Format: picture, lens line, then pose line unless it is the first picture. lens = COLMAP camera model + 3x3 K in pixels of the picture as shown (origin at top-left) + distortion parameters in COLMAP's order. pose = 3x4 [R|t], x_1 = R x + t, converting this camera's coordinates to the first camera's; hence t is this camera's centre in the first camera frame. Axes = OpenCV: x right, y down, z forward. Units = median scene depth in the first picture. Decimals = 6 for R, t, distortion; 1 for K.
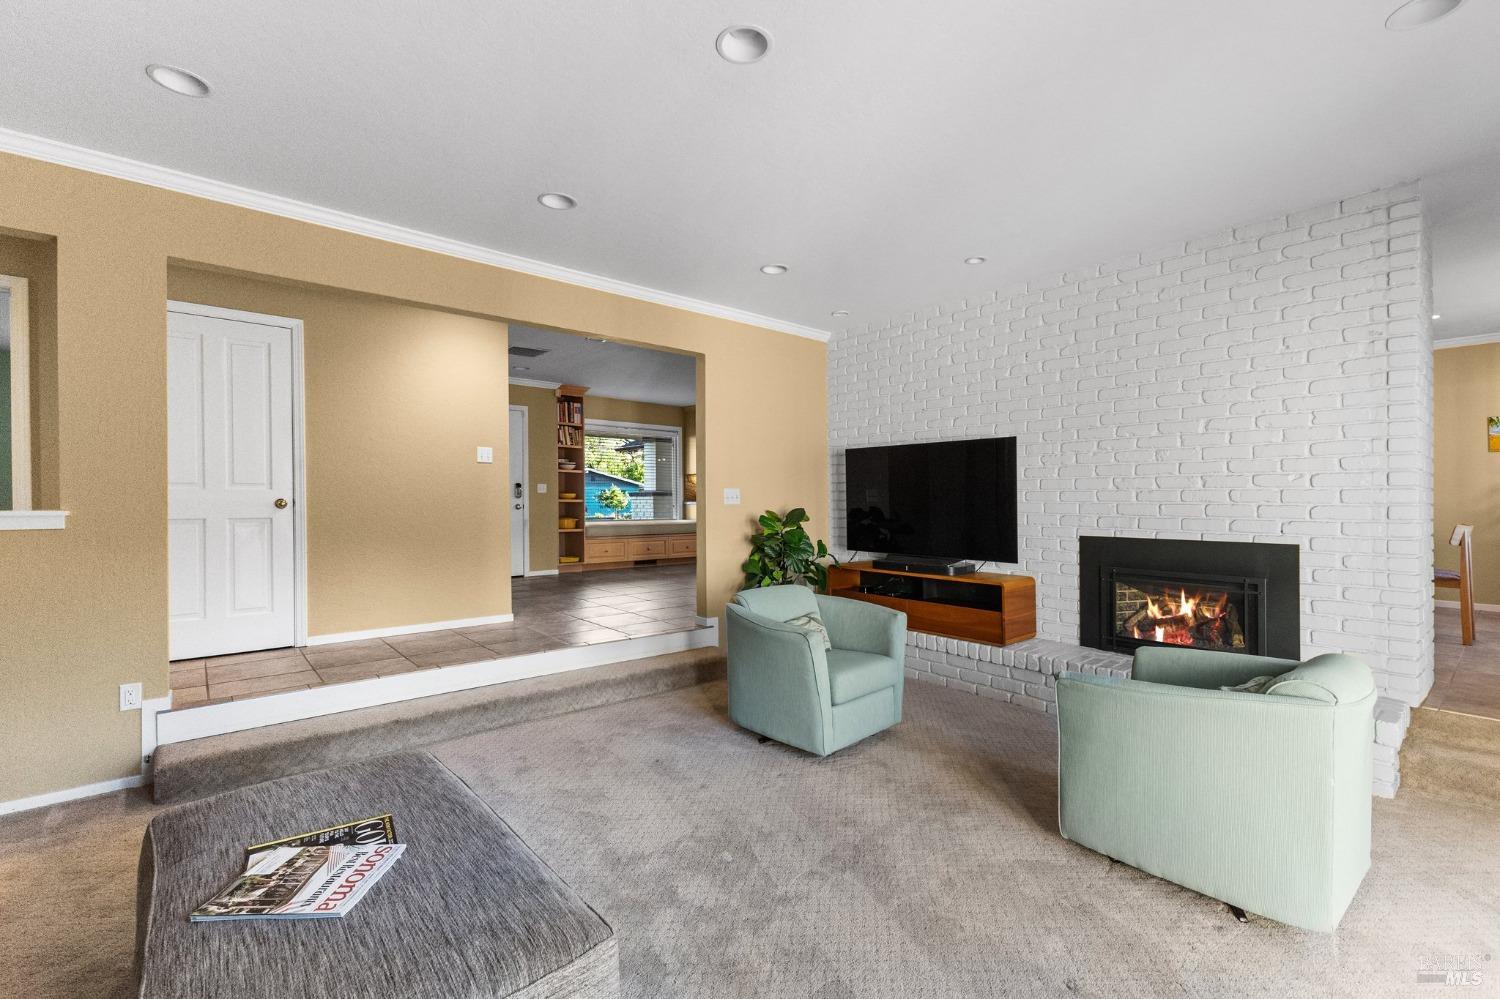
lens RADIAL K [[652.2, 0, 746.5], [0, 652.2, 502.5], [0, 0, 1]] dist [0.017465, -0.005343]
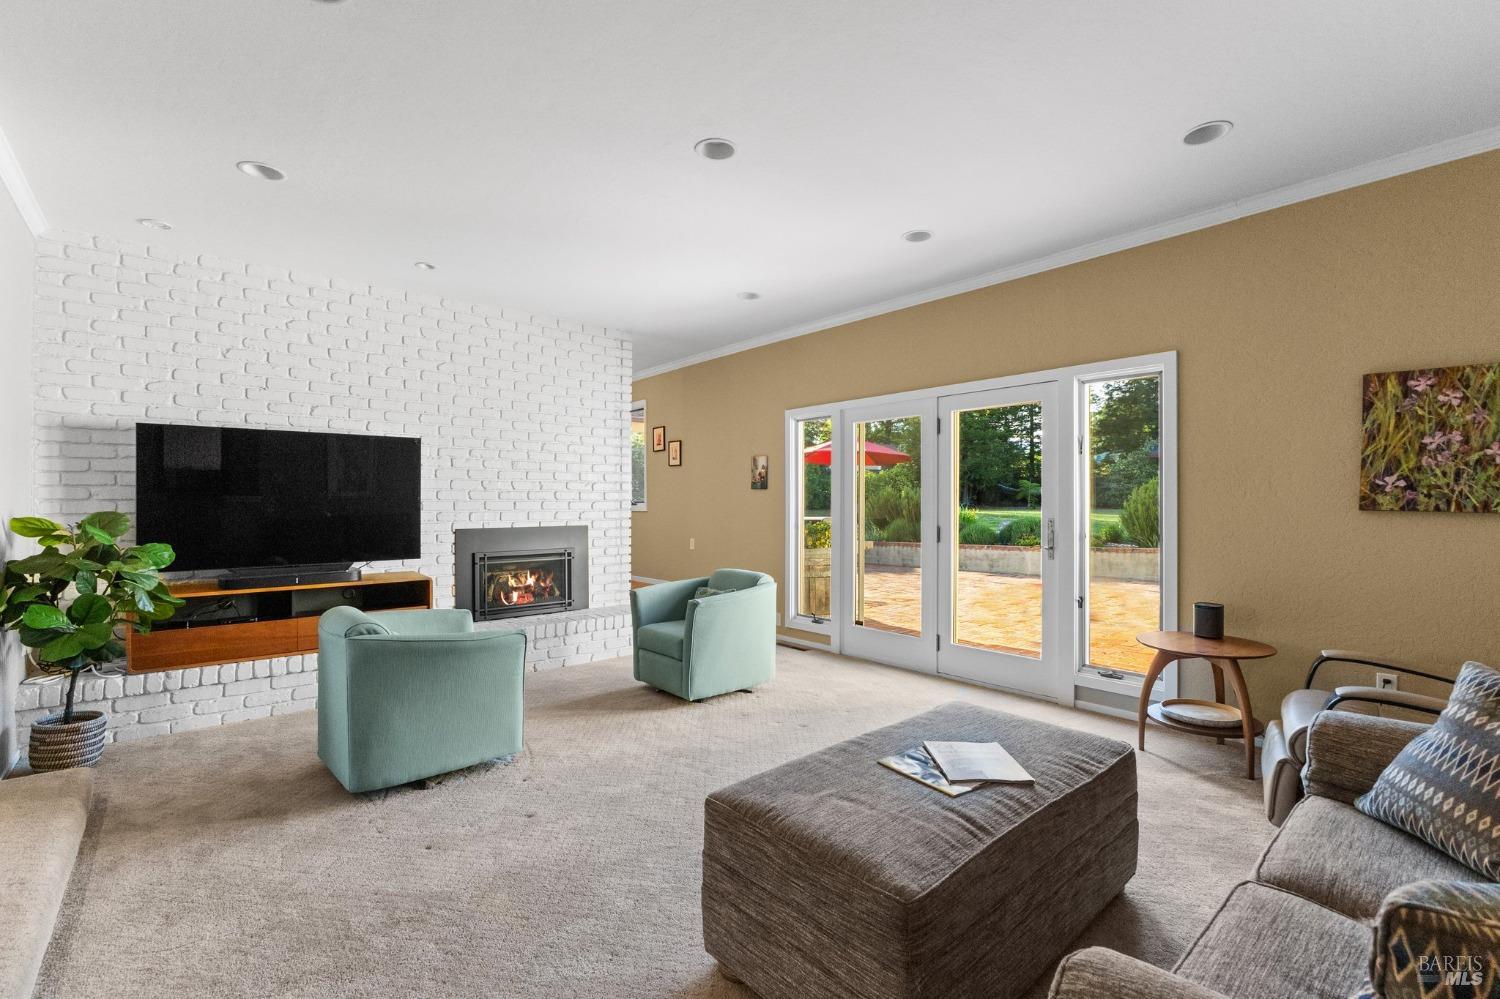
lens RADIAL K [[665.3, 0, 750.0], [0, 665.3, 499.5], [0, 0, 1]] dist [-0.005463, -0.000218]
pose [[0.006321, -0.003771, 0.999973, -0.731634], [0.003647, 0.999986, 0.003748, -0.004784], [-0.999973, 0.003623, 0.006335, 0.510349]]
